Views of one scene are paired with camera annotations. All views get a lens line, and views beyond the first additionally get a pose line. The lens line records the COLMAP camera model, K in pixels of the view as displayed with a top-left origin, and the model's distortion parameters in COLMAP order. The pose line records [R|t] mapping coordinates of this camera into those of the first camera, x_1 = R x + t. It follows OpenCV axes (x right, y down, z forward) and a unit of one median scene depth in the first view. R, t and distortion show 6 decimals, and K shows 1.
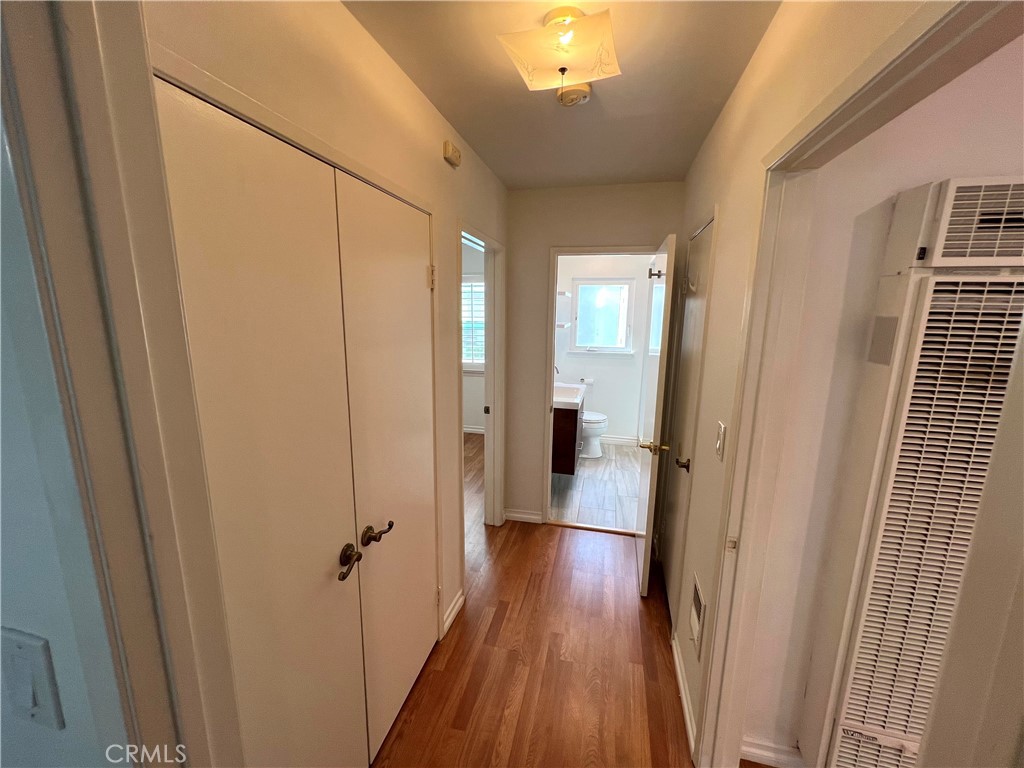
lens RADIAL K [[408.7, 0, 508.0], [0, 408.7, 384.7], [0, 0, 1]] dist [-0.001033, 0.000487]
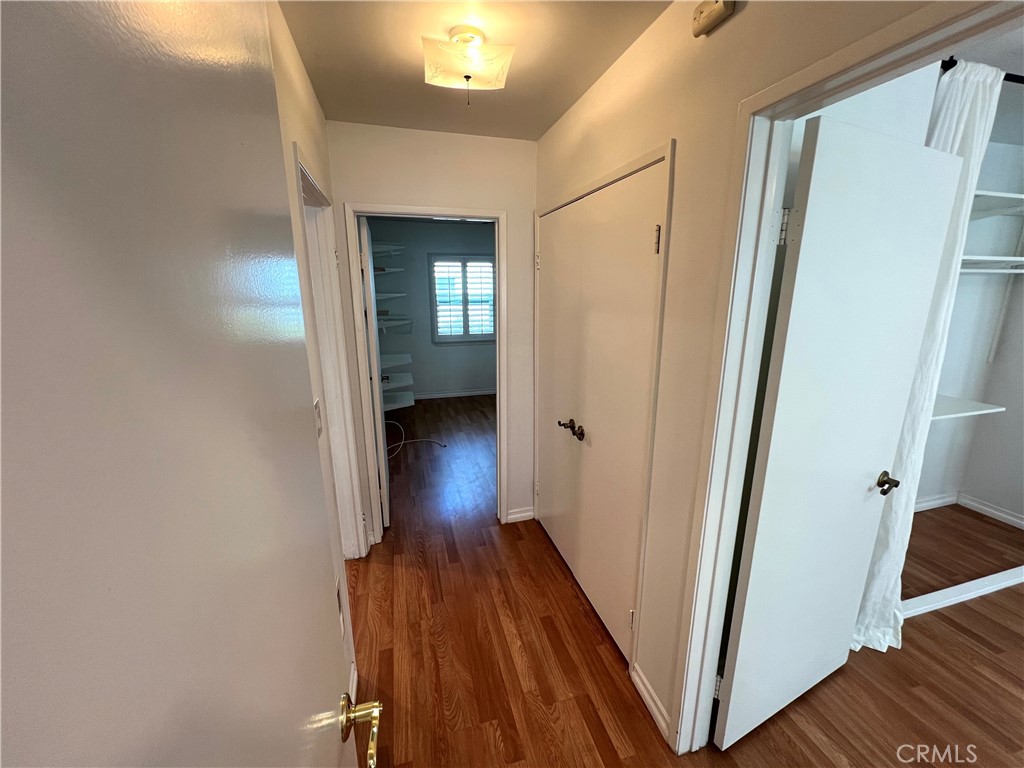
lens RADIAL K [[408.7, 0, 511.7], [0, 408.7, 382.1], [0, 0, 1]] dist [-0.001033, 0.000487]
pose [[-0.867438, 0.107349, -0.485826, 0.480504], [-0.097686, 0.920697, 0.377856, -0.281483], [0.487861, 0.375225, -0.788161, 1.593676]]
